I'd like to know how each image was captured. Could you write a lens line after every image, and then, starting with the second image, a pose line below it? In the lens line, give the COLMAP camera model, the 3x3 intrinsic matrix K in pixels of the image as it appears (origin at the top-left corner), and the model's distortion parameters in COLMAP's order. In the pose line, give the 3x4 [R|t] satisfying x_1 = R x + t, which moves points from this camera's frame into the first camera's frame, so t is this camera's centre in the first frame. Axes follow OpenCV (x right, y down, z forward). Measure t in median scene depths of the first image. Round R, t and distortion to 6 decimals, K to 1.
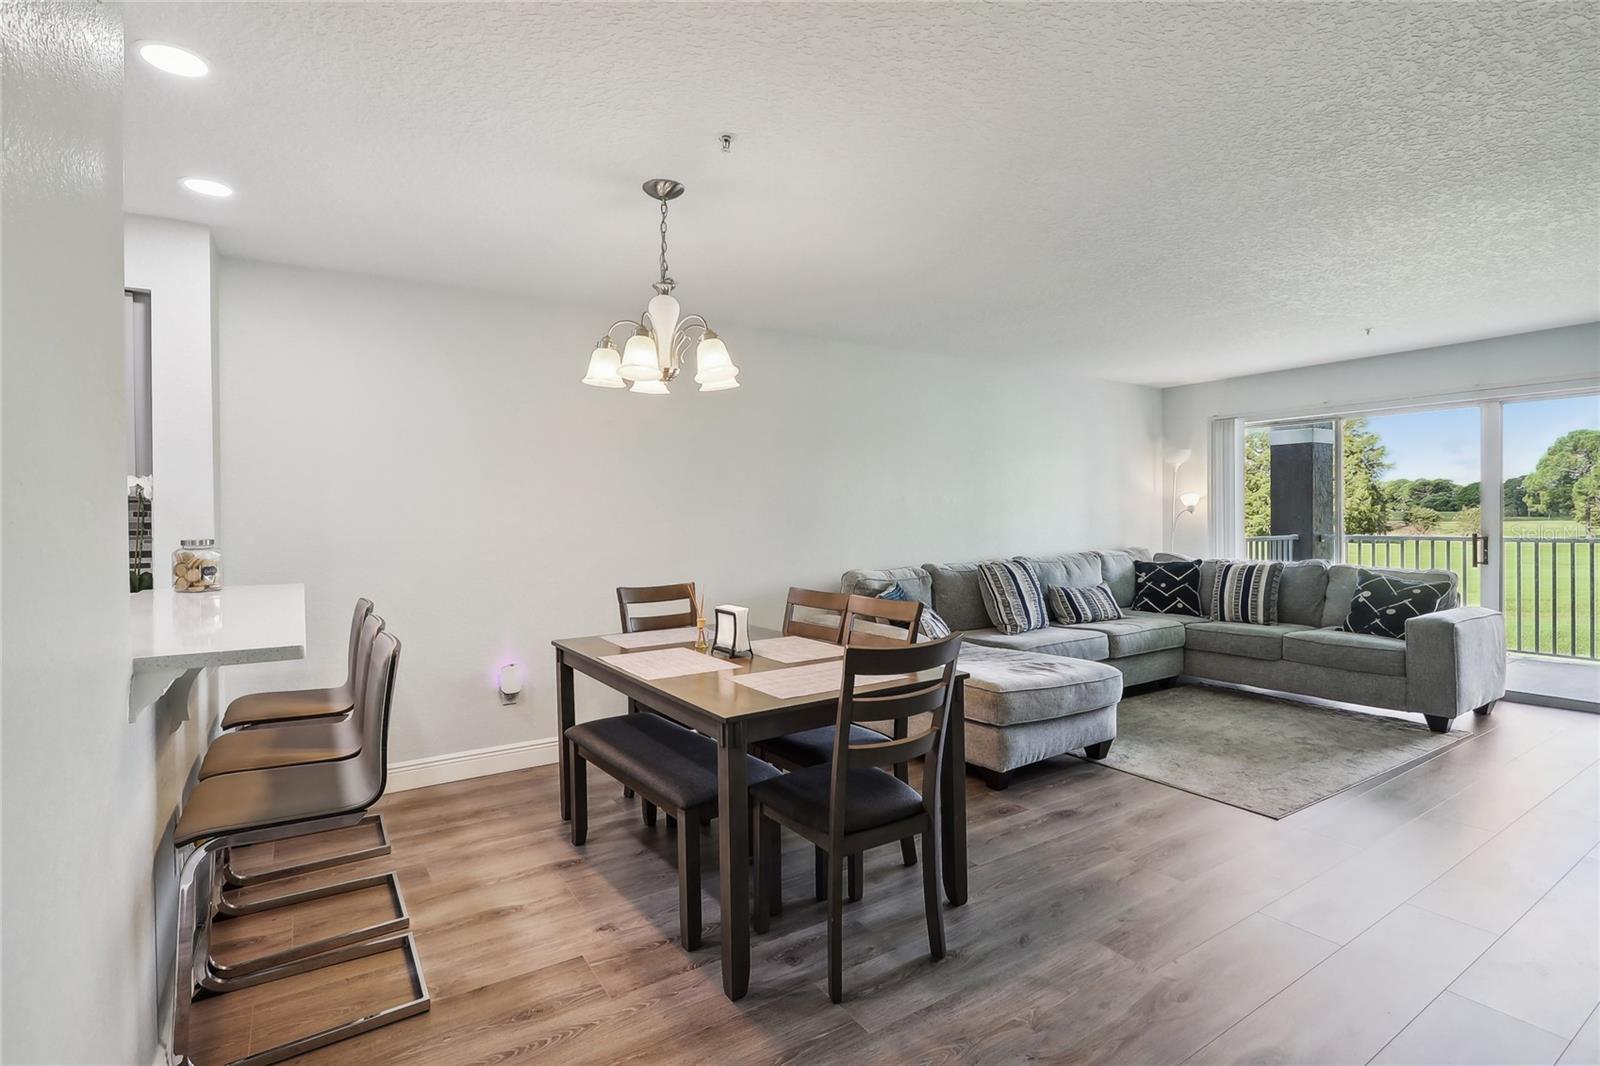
lens RADIAL K [[757.3, 0, 795.0], [0, 757.3, 522.7], [0, 0, 1]] dist [-0.021021, 0.002325]
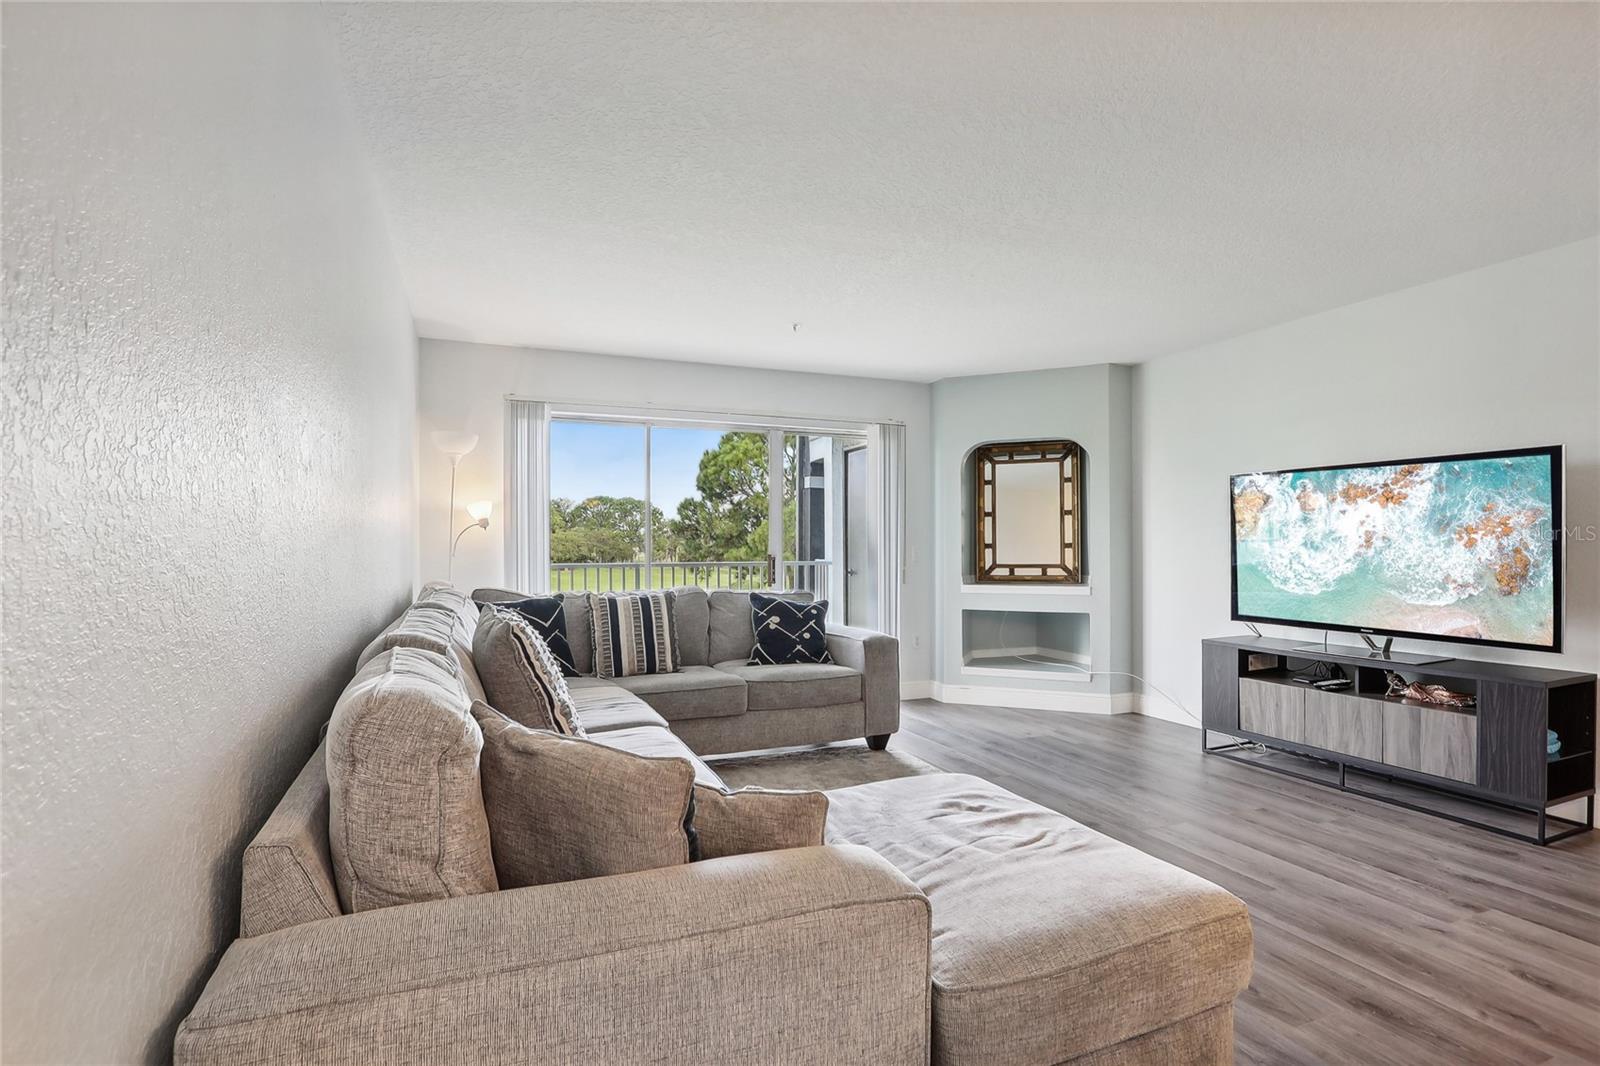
lens RADIAL K [[757.3, 0, 769.8], [0, 757.3, 556.2], [0, 0, 1]] dist [-0.021021, 0.002325]
pose [[0.188693, 0.004055, 0.982028, -0.126912], [0.008018, 0.999952, -0.005670, 0.023671], [-0.982003, 0.008944, 0.188651, 0.808147]]
